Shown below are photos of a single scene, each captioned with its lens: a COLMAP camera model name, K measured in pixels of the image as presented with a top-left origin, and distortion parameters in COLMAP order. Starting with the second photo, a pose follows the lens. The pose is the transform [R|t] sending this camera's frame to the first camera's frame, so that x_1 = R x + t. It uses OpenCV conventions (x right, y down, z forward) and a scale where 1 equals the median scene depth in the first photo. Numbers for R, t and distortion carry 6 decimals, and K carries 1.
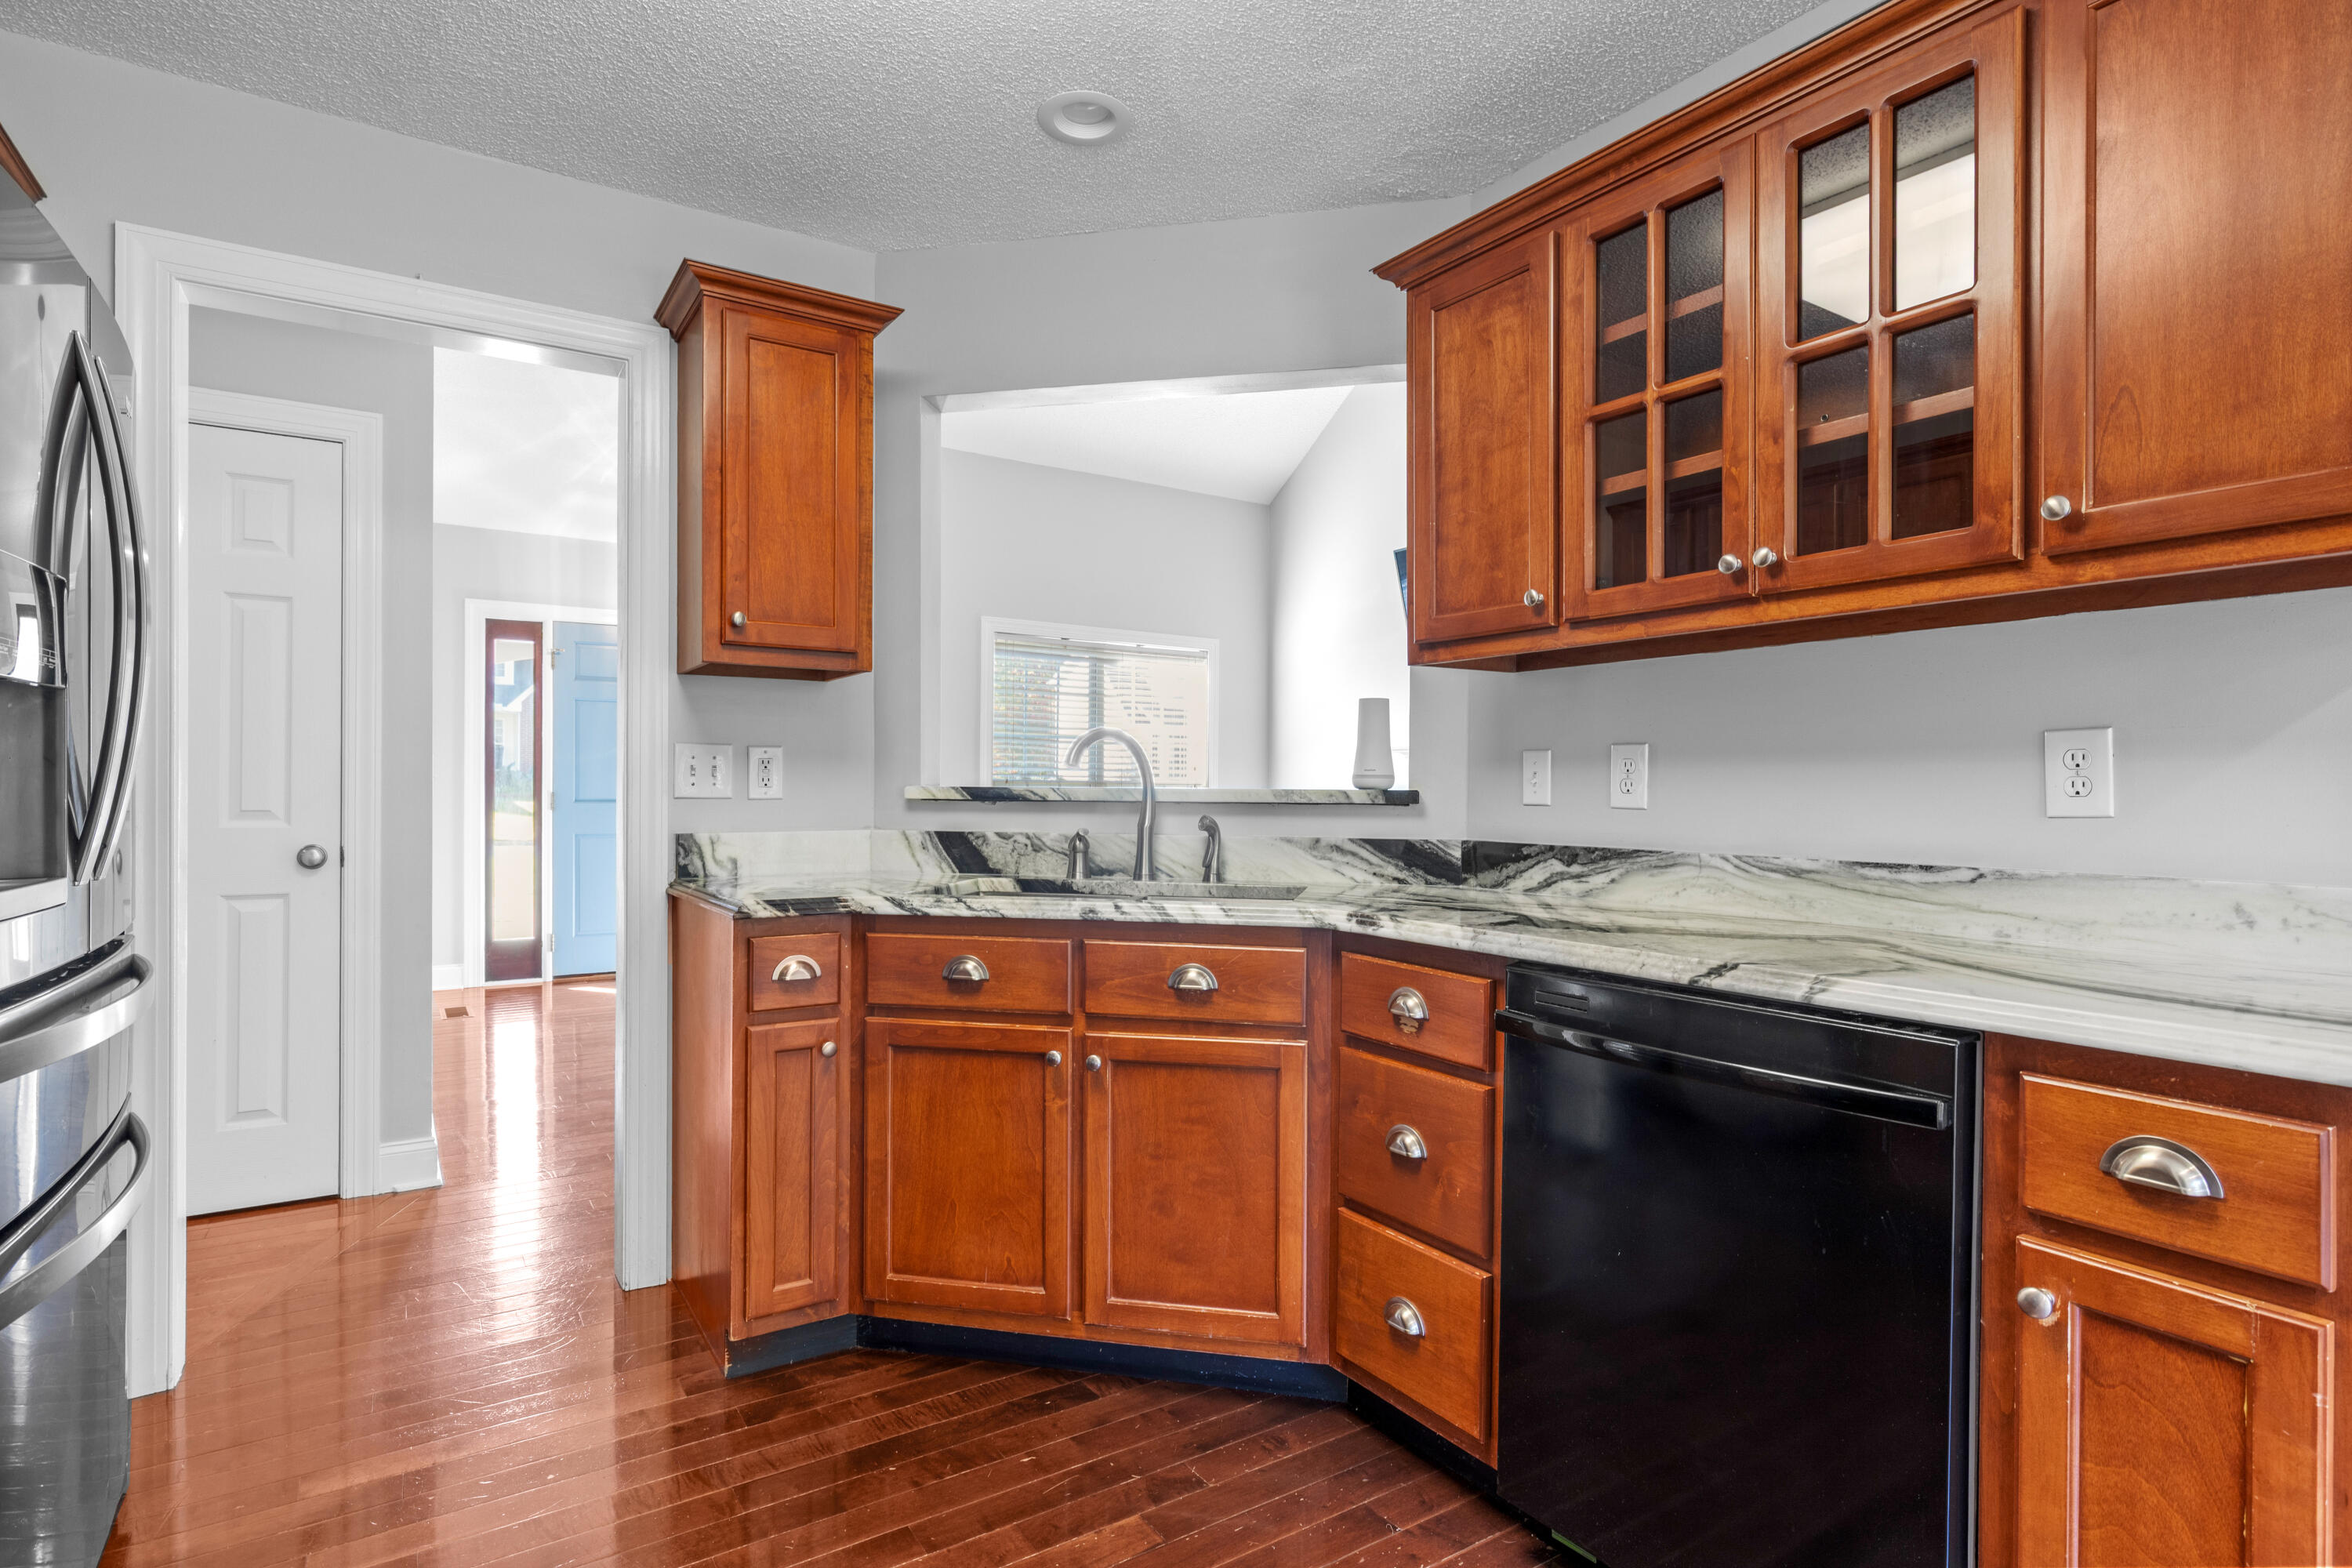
lens RADIAL K [[1172.8, 0, 1176.0], [0, 1172.8, 784.0], [0, 0, 1]] dist [0.000068, -0.000275]
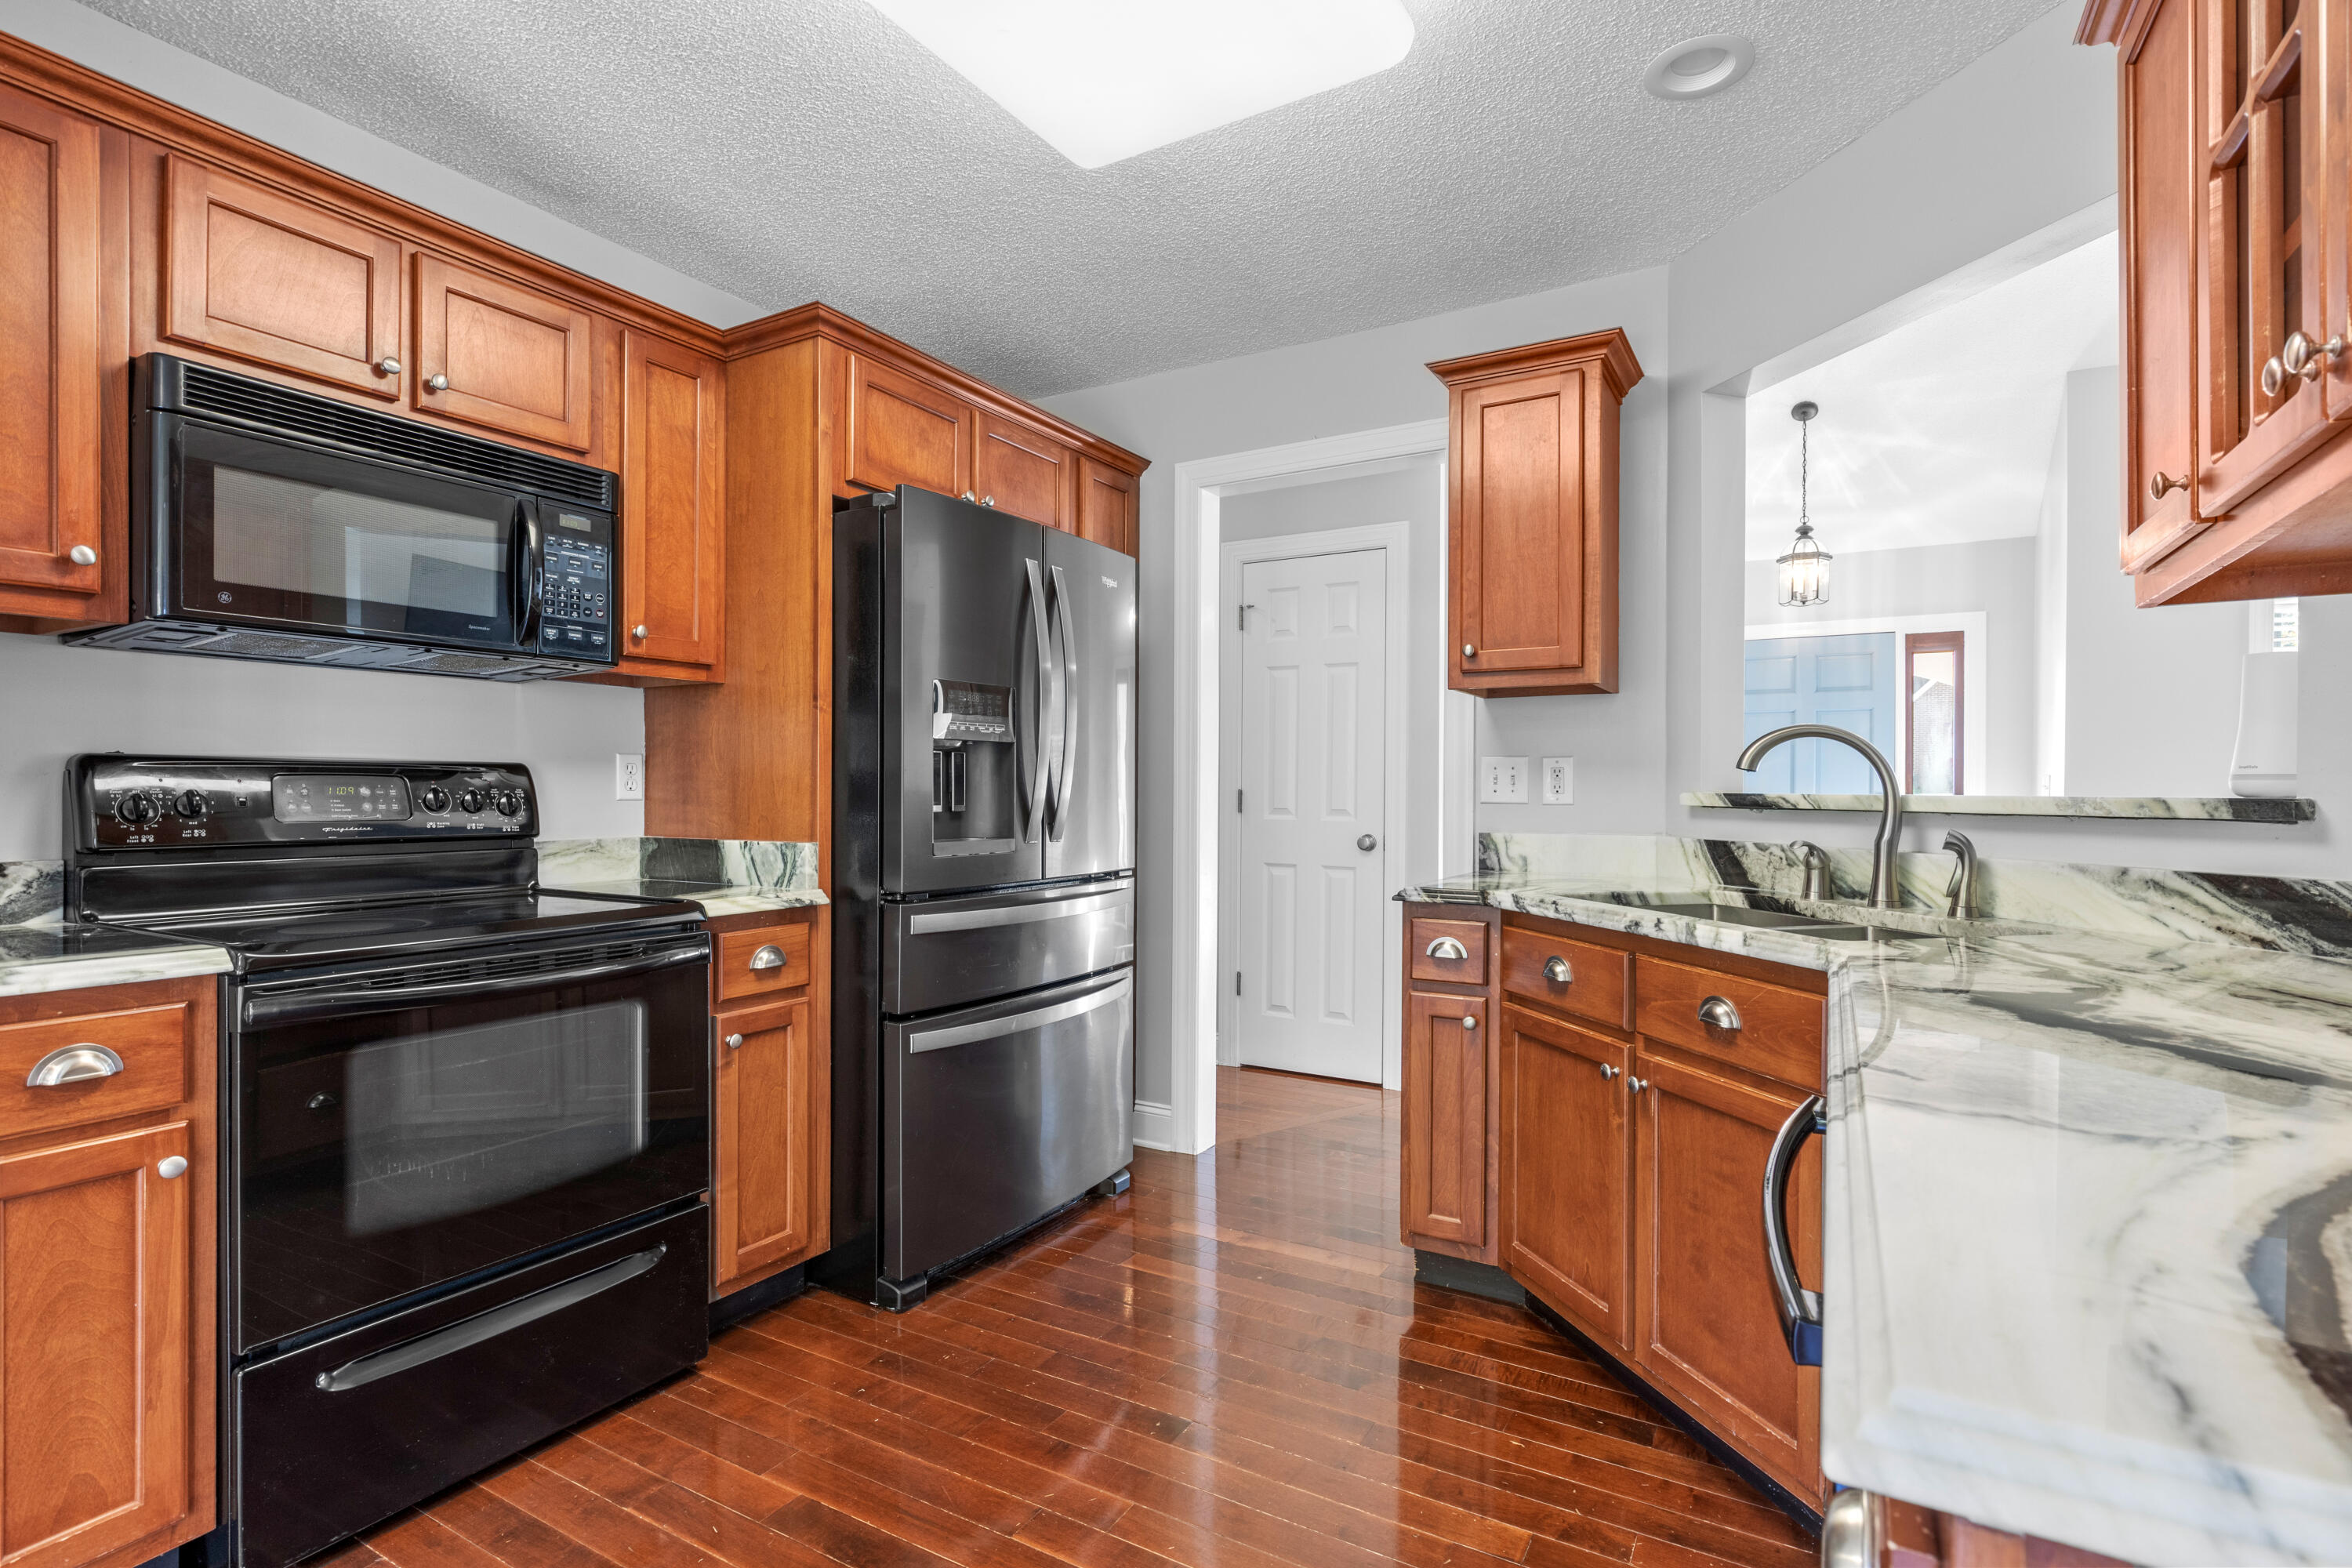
lens RADIAL K [[1135.8, 0, 1176.0], [0, 1135.8, 784.0], [0, 0, 1]] dist [-0.002015, -0.000640]
pose [[0.441919, -0.007807, -0.897021, 0.506736], [0.001760, 0.999968, -0.007836, 0.001486], [0.897053, 0.001884, 0.441919, 0.226401]]
